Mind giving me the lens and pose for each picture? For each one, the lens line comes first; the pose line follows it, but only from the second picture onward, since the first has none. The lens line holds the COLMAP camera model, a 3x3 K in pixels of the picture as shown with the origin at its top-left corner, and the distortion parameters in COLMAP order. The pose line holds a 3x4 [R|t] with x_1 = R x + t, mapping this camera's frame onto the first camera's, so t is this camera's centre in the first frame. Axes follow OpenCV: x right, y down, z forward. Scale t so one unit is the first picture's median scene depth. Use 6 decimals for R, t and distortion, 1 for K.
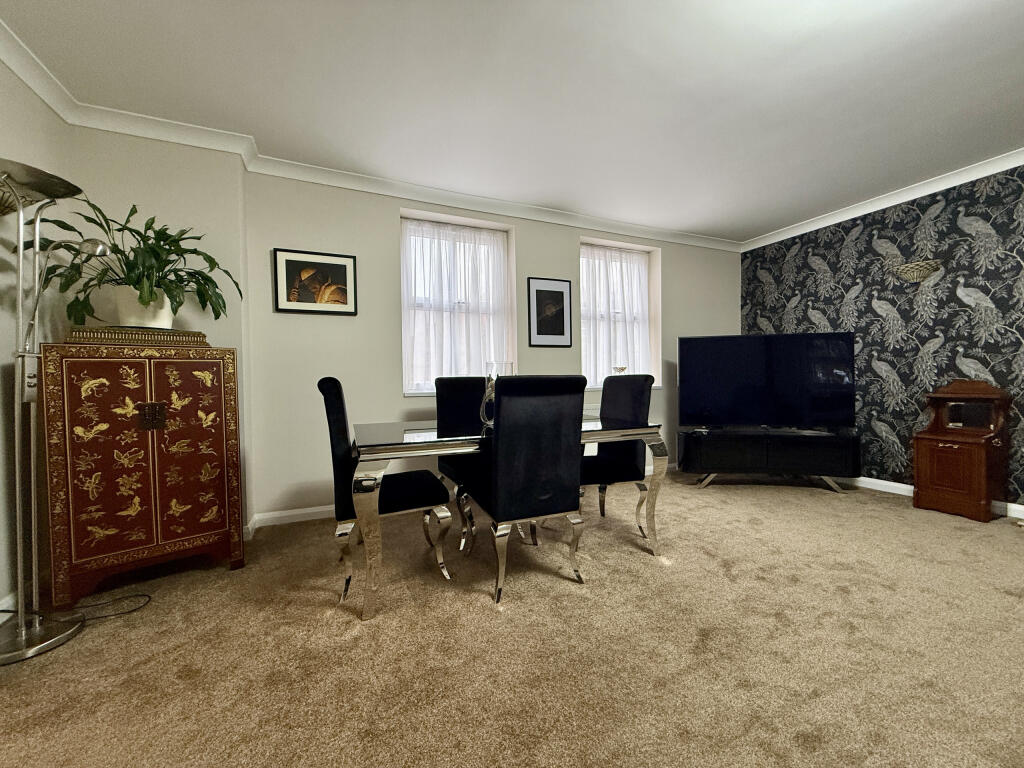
lens RADIAL K [[412.7, 0, 511.1], [0, 412.7, 382.3], [0, 0, 1]] dist [-0.000899, 0.000250]
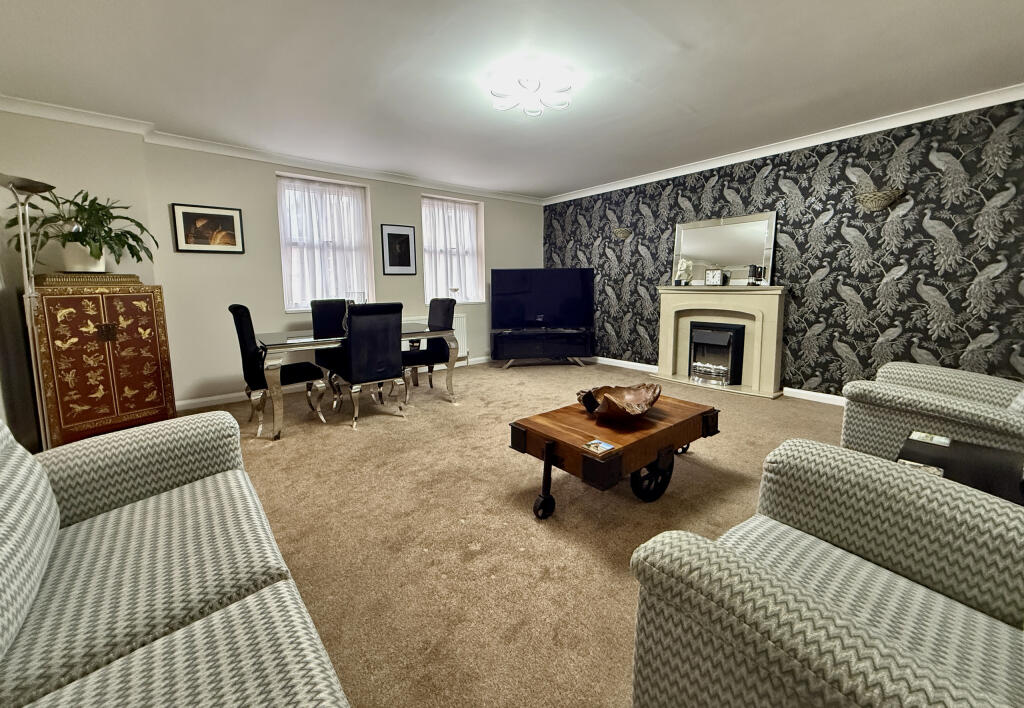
lens RADIAL K [[417.5, 0, 514.1], [0, 417.5, 326.4], [0, 0, 1]] dist [0.000301, -0.000051]
pose [[0.962306, -0.026285, 0.270697, 0.103000], [0.001736, 0.995892, 0.090530, -0.052066], [-0.271965, -0.086648, 0.958398, -0.598618]]
